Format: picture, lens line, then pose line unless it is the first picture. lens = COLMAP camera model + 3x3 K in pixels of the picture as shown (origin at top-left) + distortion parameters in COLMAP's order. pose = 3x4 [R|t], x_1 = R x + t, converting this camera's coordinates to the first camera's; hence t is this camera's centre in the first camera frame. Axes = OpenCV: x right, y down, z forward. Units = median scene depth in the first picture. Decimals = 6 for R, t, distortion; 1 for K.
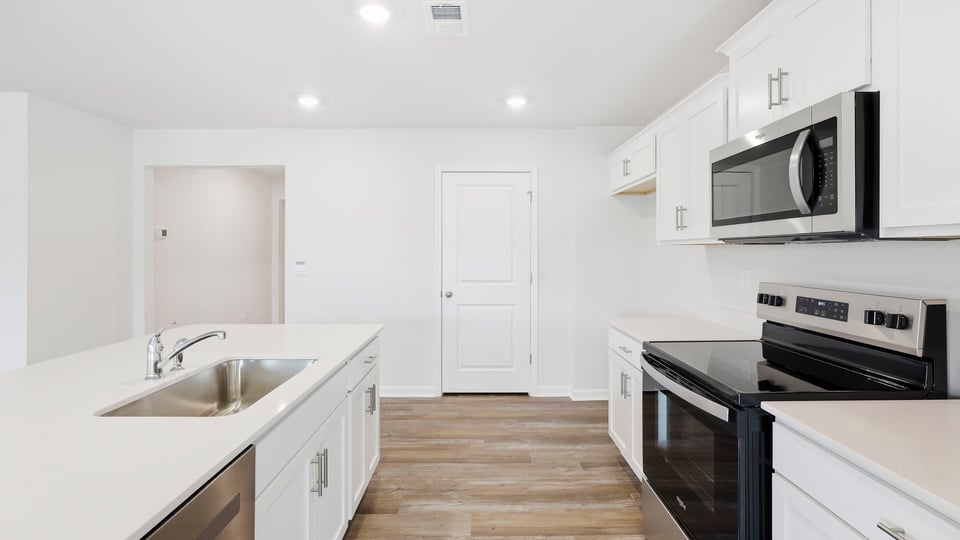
lens RADIAL K [[438.6, 0, 482.2], [0, 438.6, 251.5], [0, 0, 1]] dist [-0.001467, 0.002542]
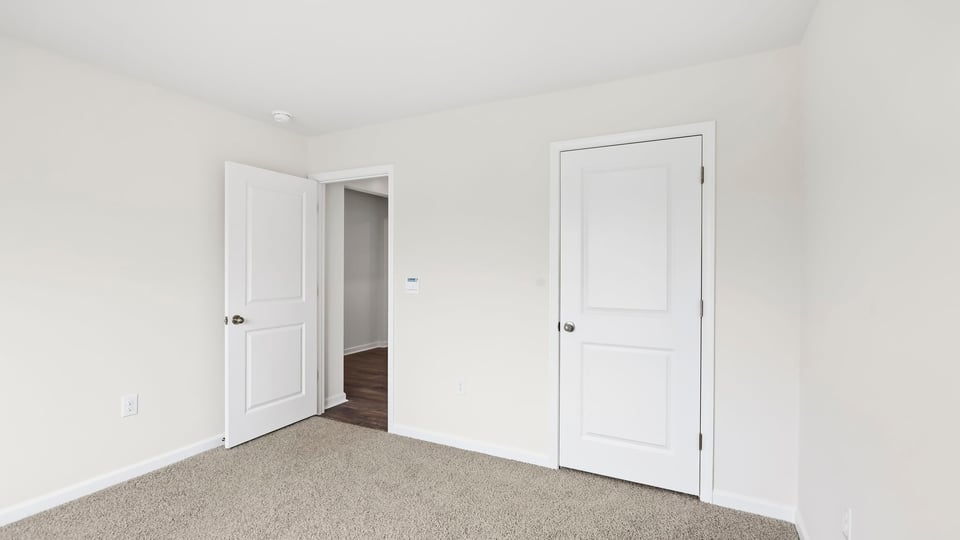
lens RADIAL K [[441.2, 0, 484.3], [0, 441.2, 269.0], [0, 0, 1]] dist [-0.010223, 0.000051]
pose [[0.888663, 0.000083, -0.458562, 0.244916], [0.000170, 1.000000, 0.000509, 0.011008], [0.458561, -0.000530, 0.888663, 0.631668]]
